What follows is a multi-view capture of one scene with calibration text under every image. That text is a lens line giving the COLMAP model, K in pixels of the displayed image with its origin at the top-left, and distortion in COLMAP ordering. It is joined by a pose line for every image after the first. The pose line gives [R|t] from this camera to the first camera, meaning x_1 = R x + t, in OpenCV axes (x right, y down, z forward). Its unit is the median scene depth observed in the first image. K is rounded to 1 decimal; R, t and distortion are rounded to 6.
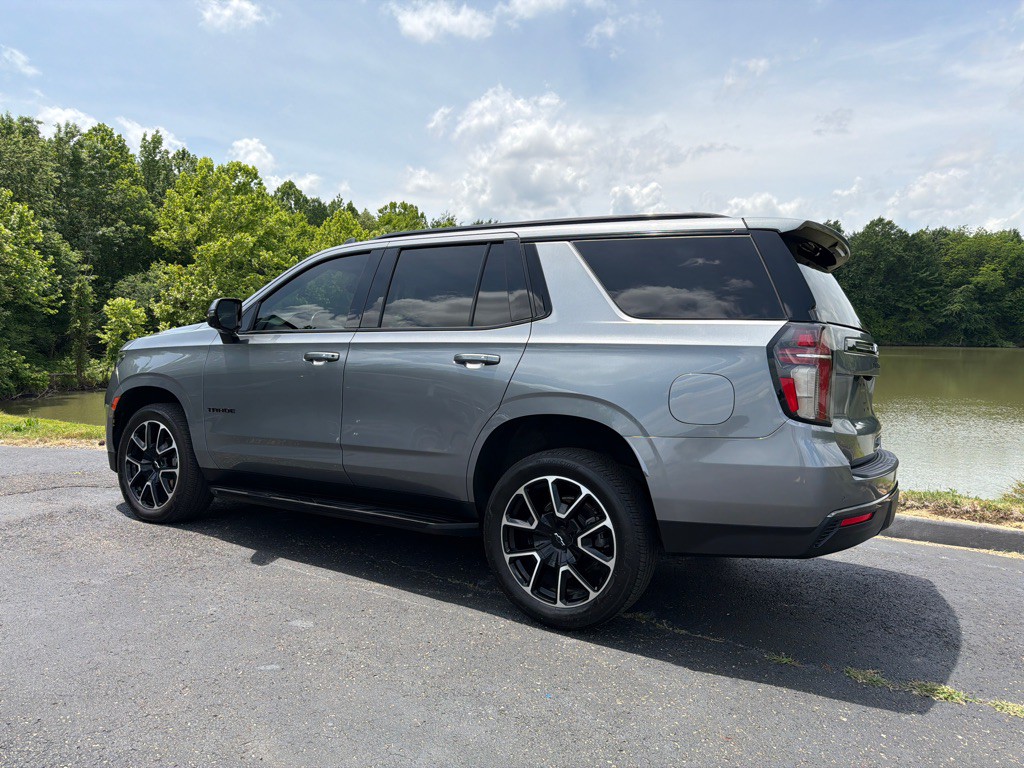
lens RADIAL K [[736.8, 0, 508.0], [0, 736.8, 381.1], [0, 0, 1]] dist [0.046187, -0.049750]
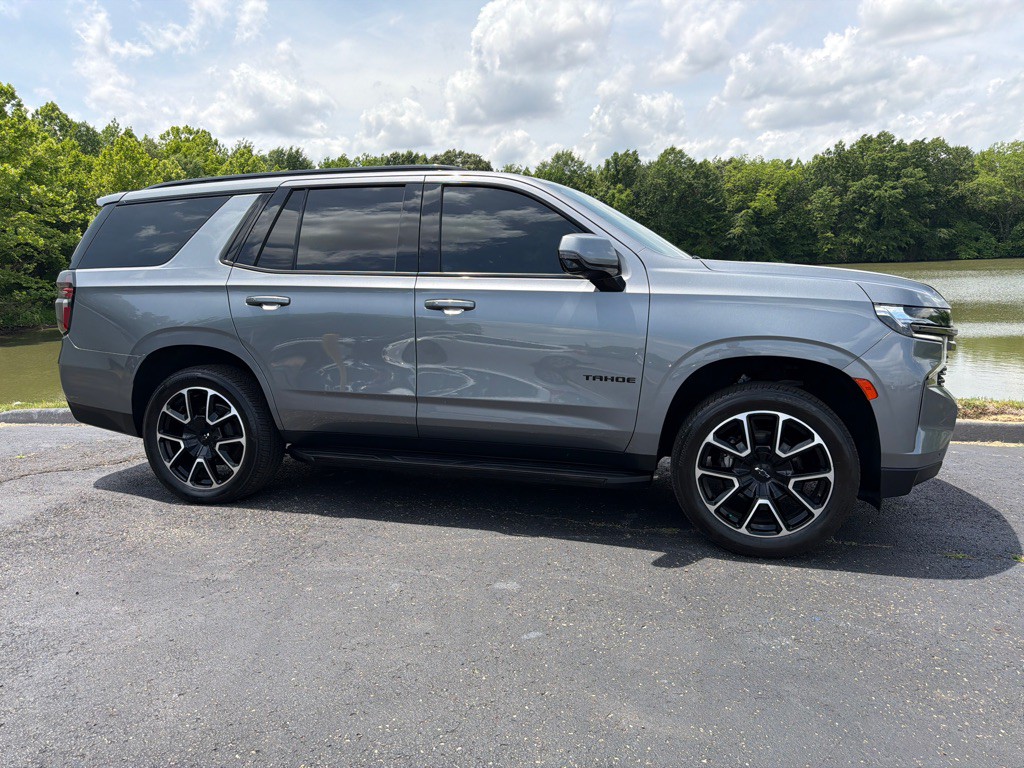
lens RADIAL K [[736.8, 0, 504.8], [0, 736.8, 387.2], [0, 0, 1]] dist [0.046187, -0.049750]
pose [[0.966685, -0.077813, 0.243855, -0.412211], [0.053760, 0.993145, 0.103791, -0.022516], [-0.250260, -0.087224, 0.964242, 0.091978]]
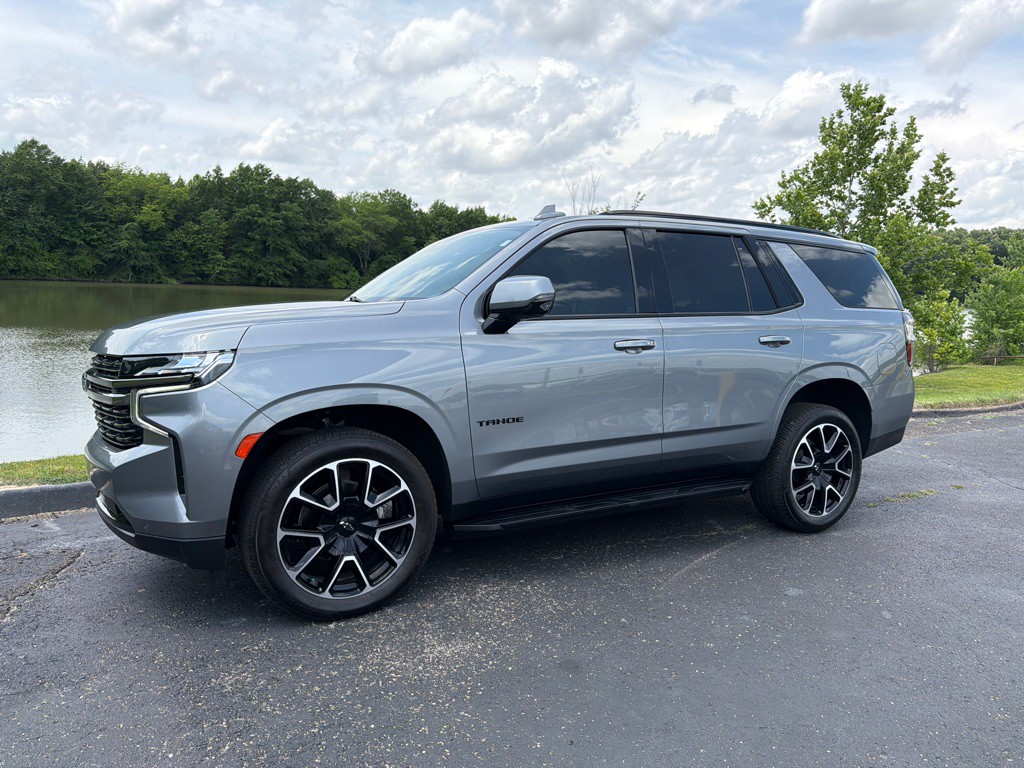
lens RADIAL K [[736.8, 0, 515.7], [0, 736.8, 383.9], [0, 0, 1]] dist [0.046187, -0.049750]
pose [[0.475849, -0.109059, 0.872739, -1.155742], [0.027832, 0.993653, 0.108994, -0.090651], [-0.879086, -0.027574, 0.475864, 0.706571]]
